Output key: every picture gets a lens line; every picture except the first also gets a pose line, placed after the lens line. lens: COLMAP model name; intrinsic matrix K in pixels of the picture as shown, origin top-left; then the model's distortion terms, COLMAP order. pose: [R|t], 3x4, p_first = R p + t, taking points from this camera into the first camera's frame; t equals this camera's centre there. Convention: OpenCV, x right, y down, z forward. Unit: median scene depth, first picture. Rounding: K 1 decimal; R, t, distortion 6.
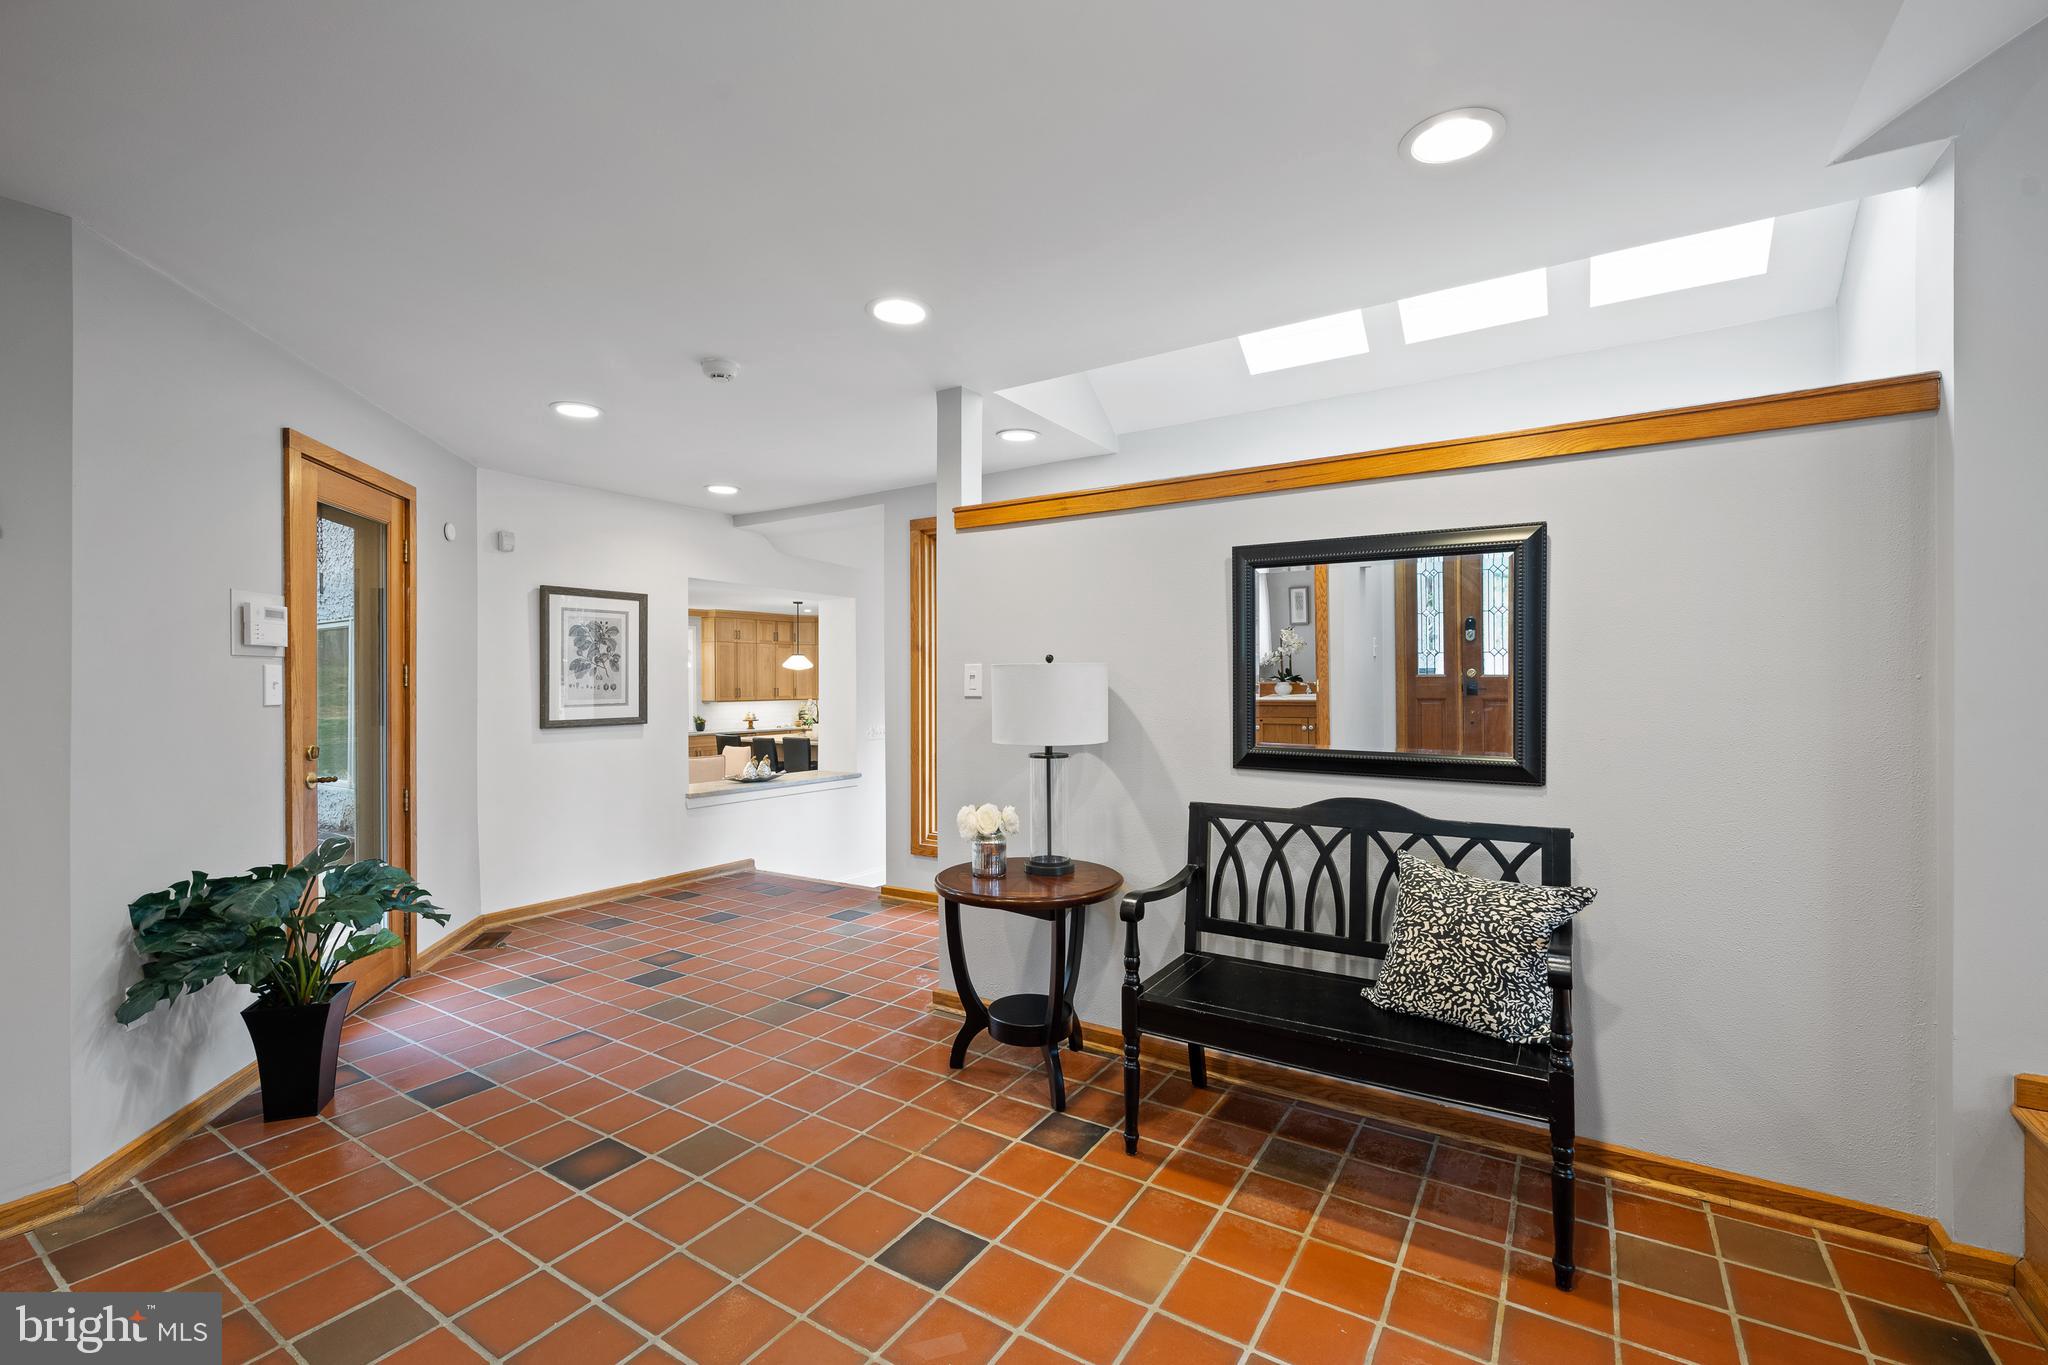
lens RADIAL K [[878.0, 0, 1025.5], [0, 878.0, 686.9], [0, 0, 1]] dist [-0.004435, -0.000024]
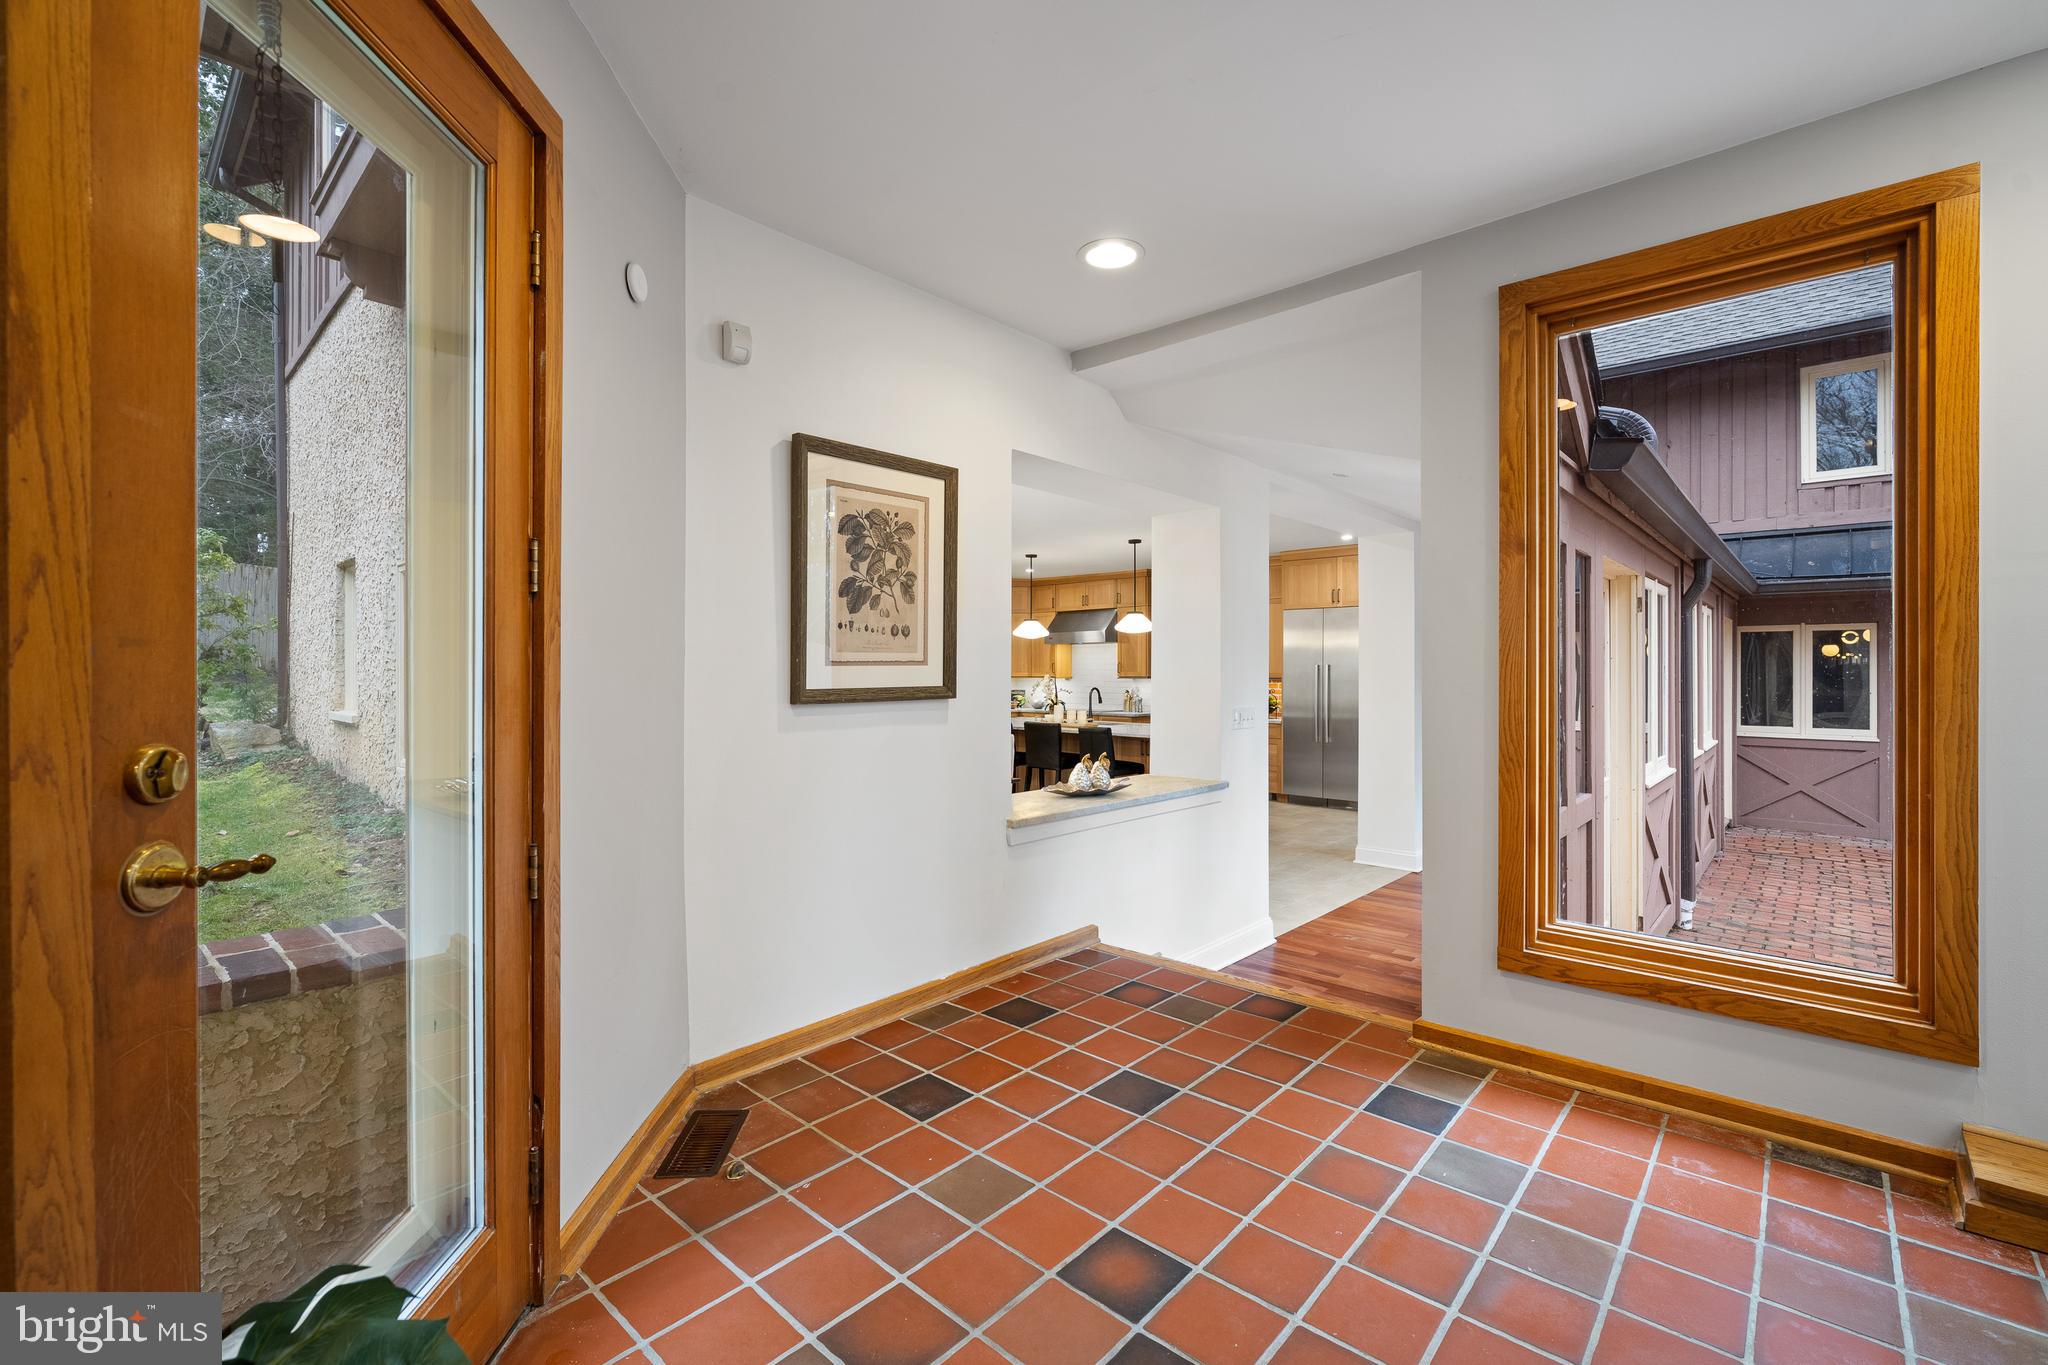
lens RADIAL K [[878.0, 0, 1028.3], [0, 878.0, 672.4], [0, 0, 1]] dist [-0.004435, -0.000024]
pose [[0.986973, 0.005110, -0.160803, -0.303105], [-0.005025, 0.999987, 0.000934, 0.025279], [0.160806, -0.000113, 0.986986, 0.463057]]
